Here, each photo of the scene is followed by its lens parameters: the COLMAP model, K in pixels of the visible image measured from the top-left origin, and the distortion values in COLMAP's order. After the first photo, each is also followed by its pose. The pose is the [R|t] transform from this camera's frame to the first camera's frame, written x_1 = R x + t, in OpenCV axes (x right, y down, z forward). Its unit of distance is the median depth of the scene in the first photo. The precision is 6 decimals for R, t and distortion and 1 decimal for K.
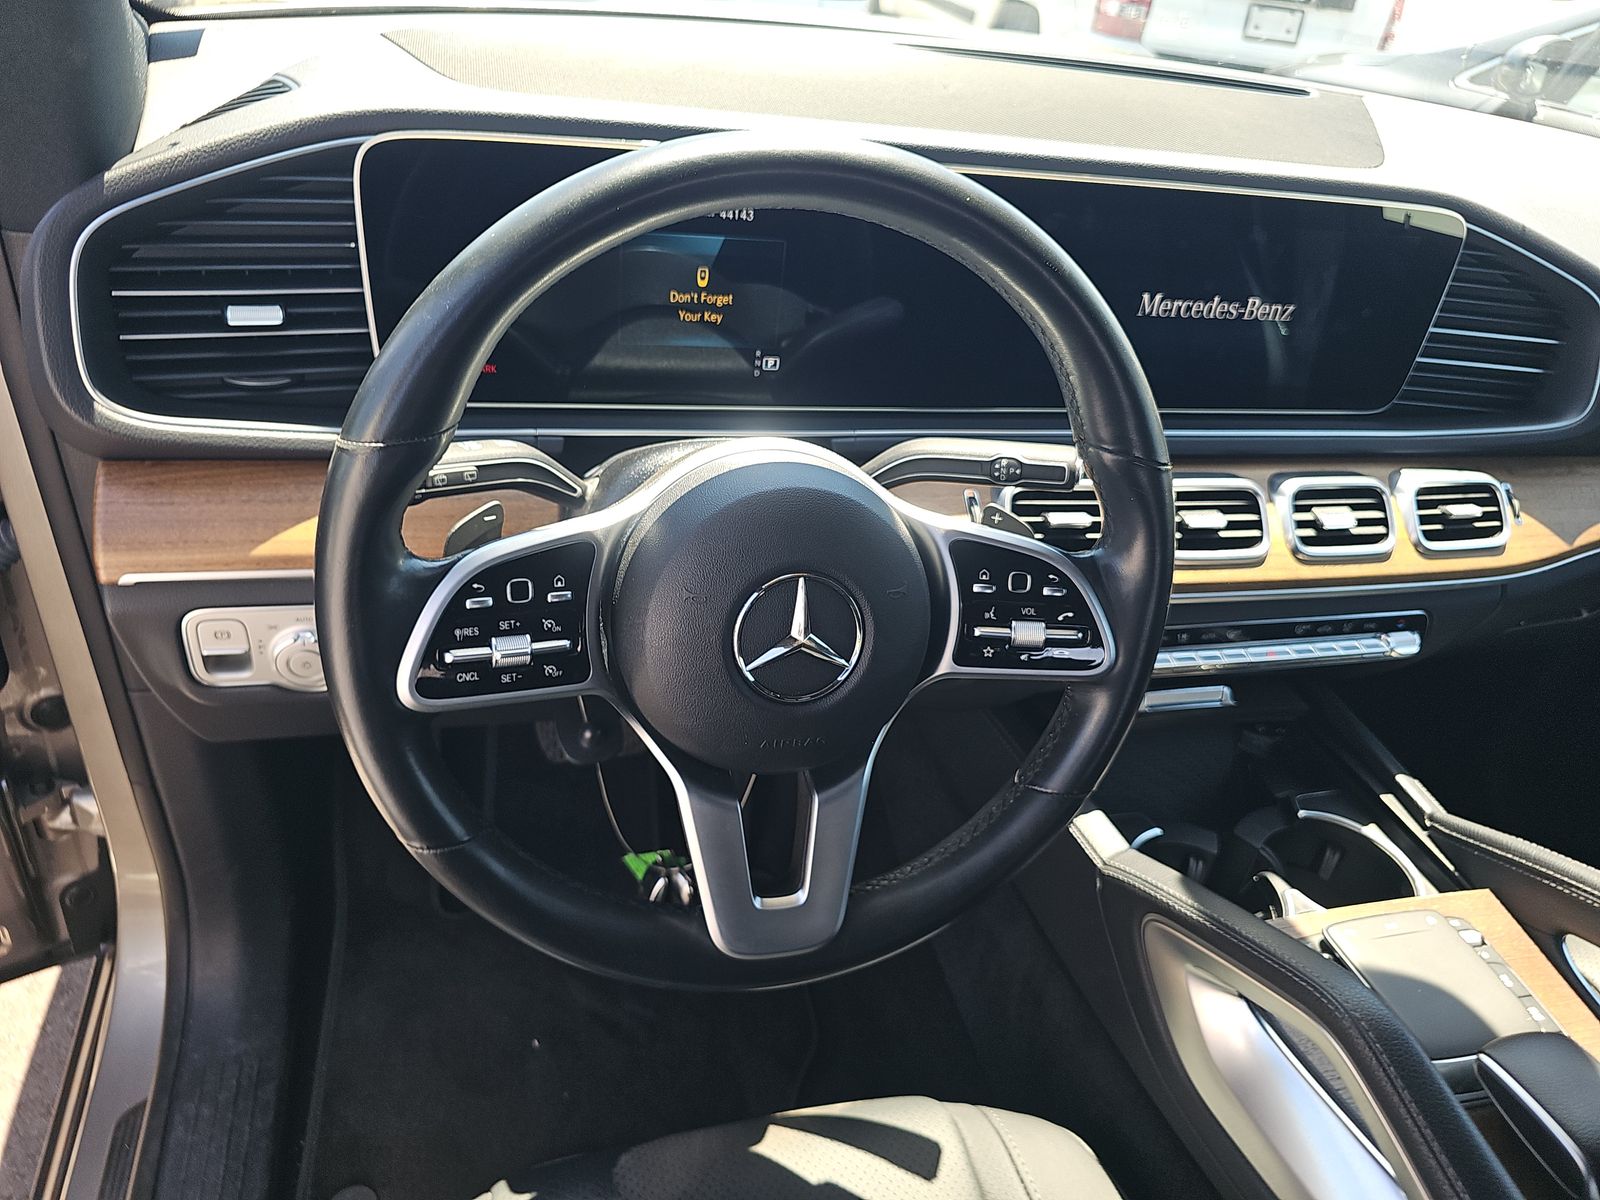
lens RADIAL K [[1078.9, 0, 800.0], [0, 1078.9, 600.0], [0, 0, 1]] dist [0.040282, -0.071732]
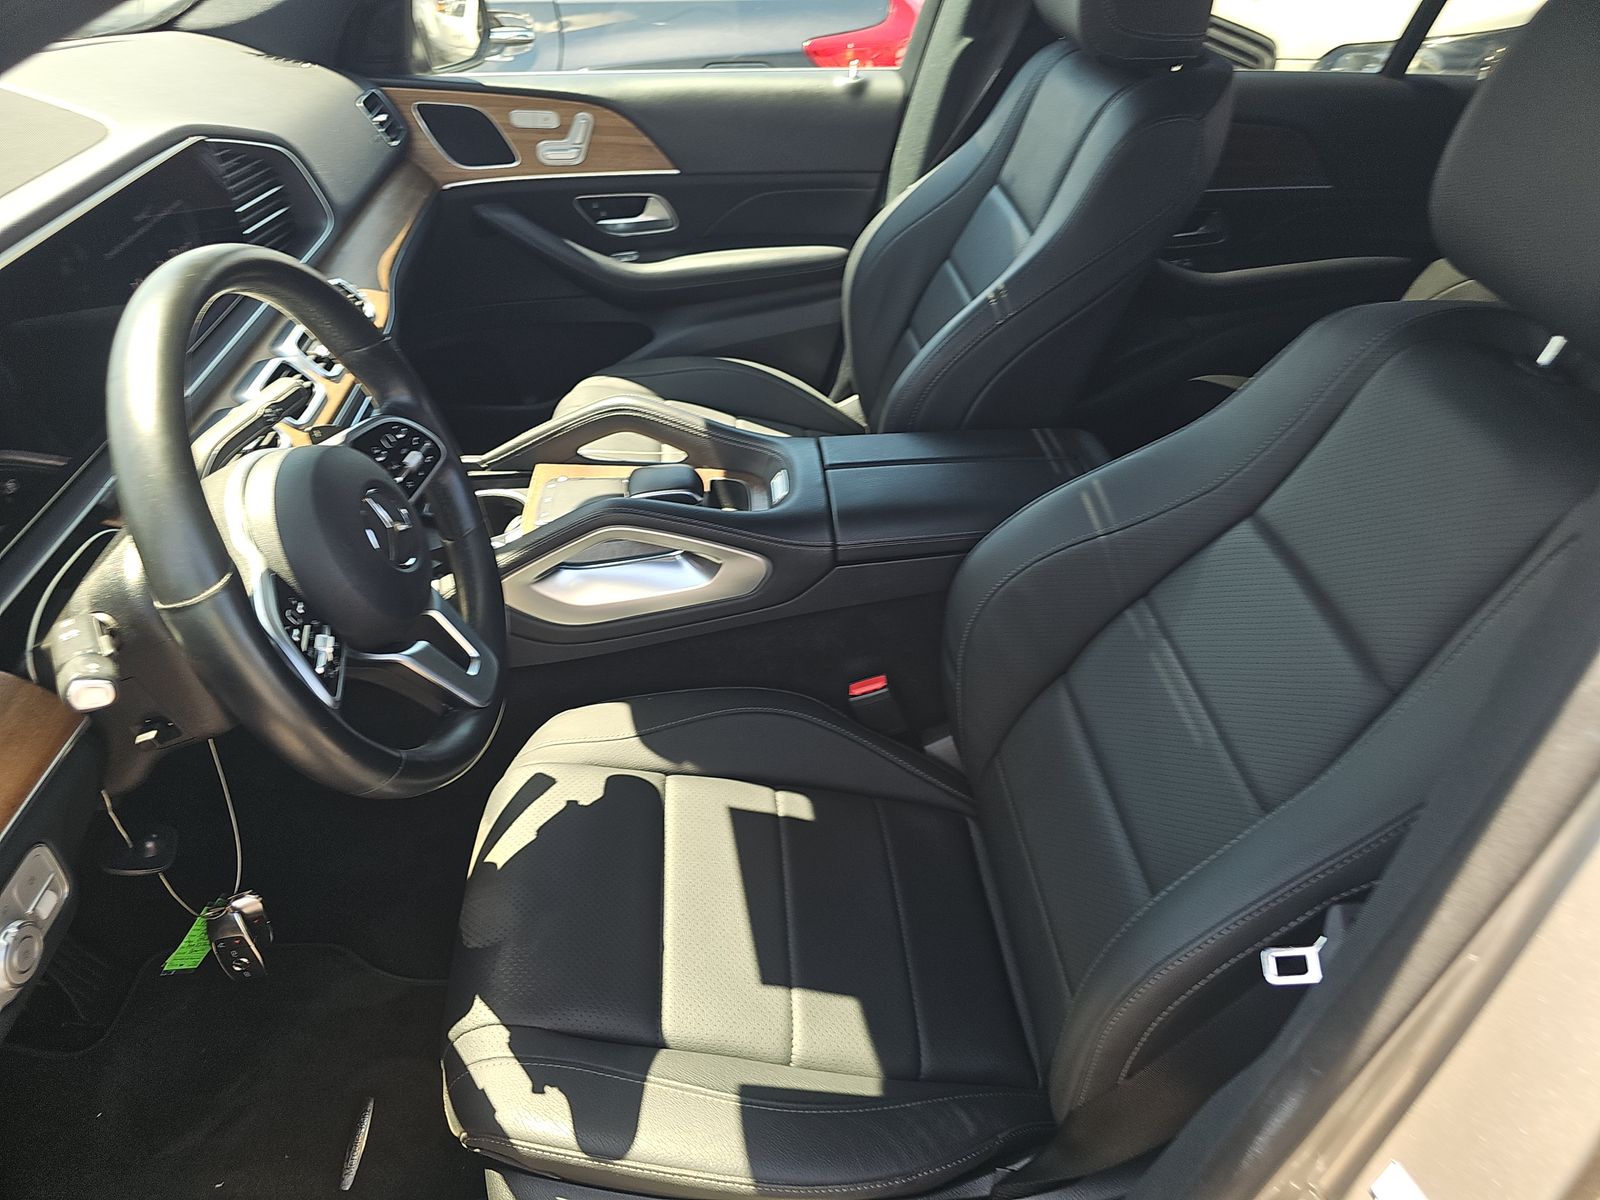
lens RADIAL K [[1060.2, 0, 800.0], [0, 1060.2, 600.0], [0, 0, 1]] dist [0.031444, -0.001414]
pose [[0.167009, -0.681151, 0.712840, -0.702703], [0.564457, 0.658842, 0.497308, -0.213996], [-0.808391, 0.319313, 0.494513, -0.165608]]
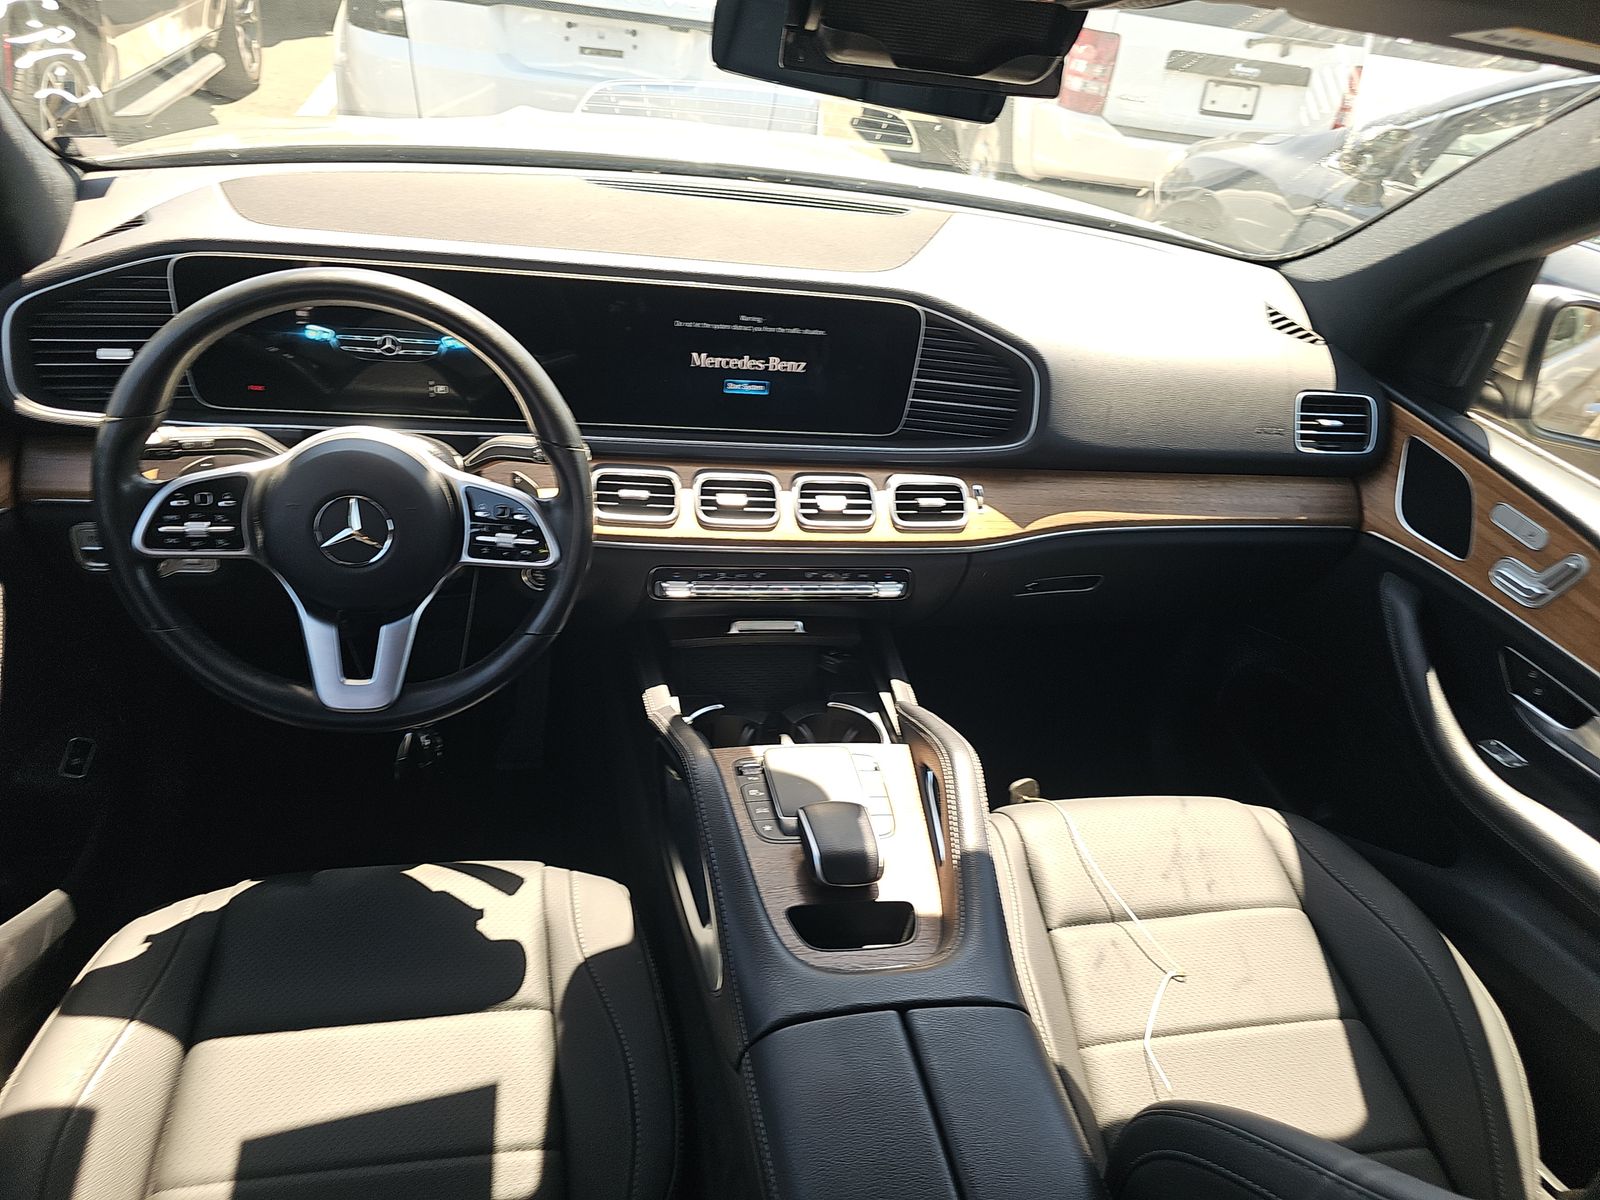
lens RADIAL K [[1065.3, 0, 796.6], [0, 1065.3, 628.1], [0, 0, 1]] dist [0.044028, -0.066052]
pose [[0.998057, 0.035827, -0.050973, 0.547861], [-0.036389, 0.999286, -0.010133, 0.122952], [0.050574, 0.011968, 0.998649, -0.519724]]
